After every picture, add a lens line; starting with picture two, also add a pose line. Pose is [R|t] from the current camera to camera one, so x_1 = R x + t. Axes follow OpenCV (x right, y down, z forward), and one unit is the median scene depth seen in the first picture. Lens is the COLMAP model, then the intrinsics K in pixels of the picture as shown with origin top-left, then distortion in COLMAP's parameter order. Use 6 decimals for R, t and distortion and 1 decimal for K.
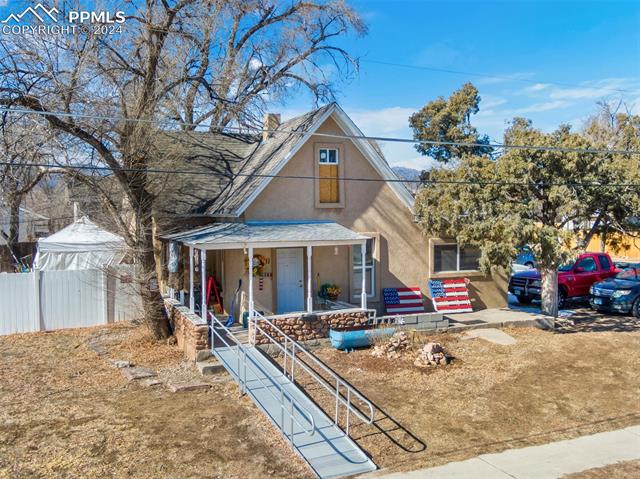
lens RADIAL K [[640.8, 0, 307.2], [0, 640.8, 230.3], [0, 0, 1]] dist [-0.001644, 0.000000]
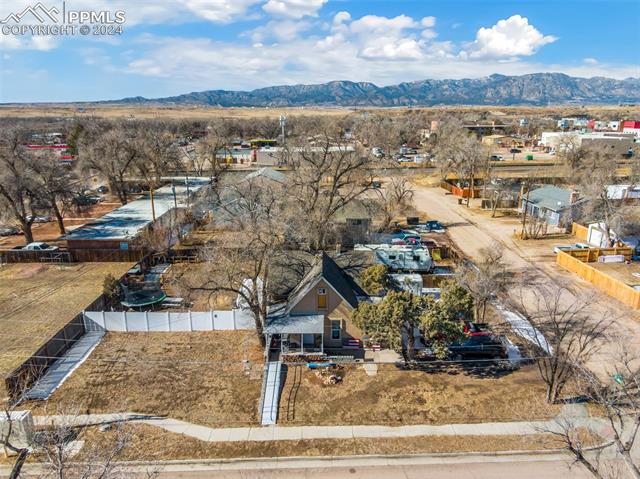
lens RADIAL K [[452.2, 0, 316.1], [0, 452.2, 235.9], [0, 0, 1]] dist [0.021017, 0.007633]
pose [[0.925181, 0.100166, -0.366069, 0.695187], [-0.013805, 0.972787, 0.231289, -0.795625], [0.379275, -0.208931, 0.901387, -0.688168]]
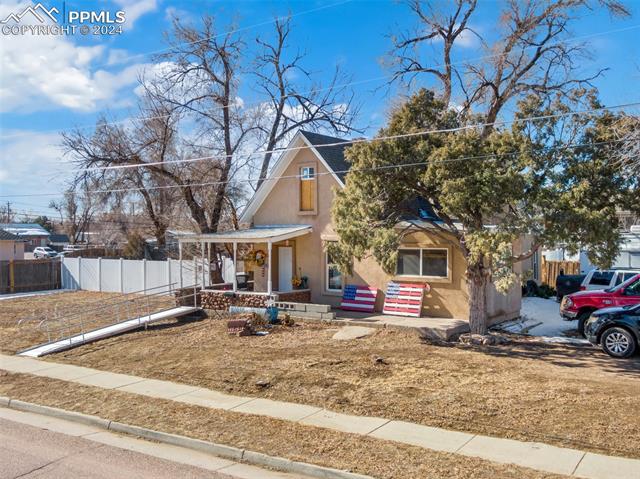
lens RADIAL K [[640.8, 0, 324.3], [0, 640.8, 239.1], [0, 0, 1]] dist [-0.001644, 0.000000]
pose [[0.550033, 0.011775, -0.835060, 1.095862], [-0.027905, 0.999601, -0.004285, 0.015911], [0.834676, 0.025660, 0.550143, 0.357843]]
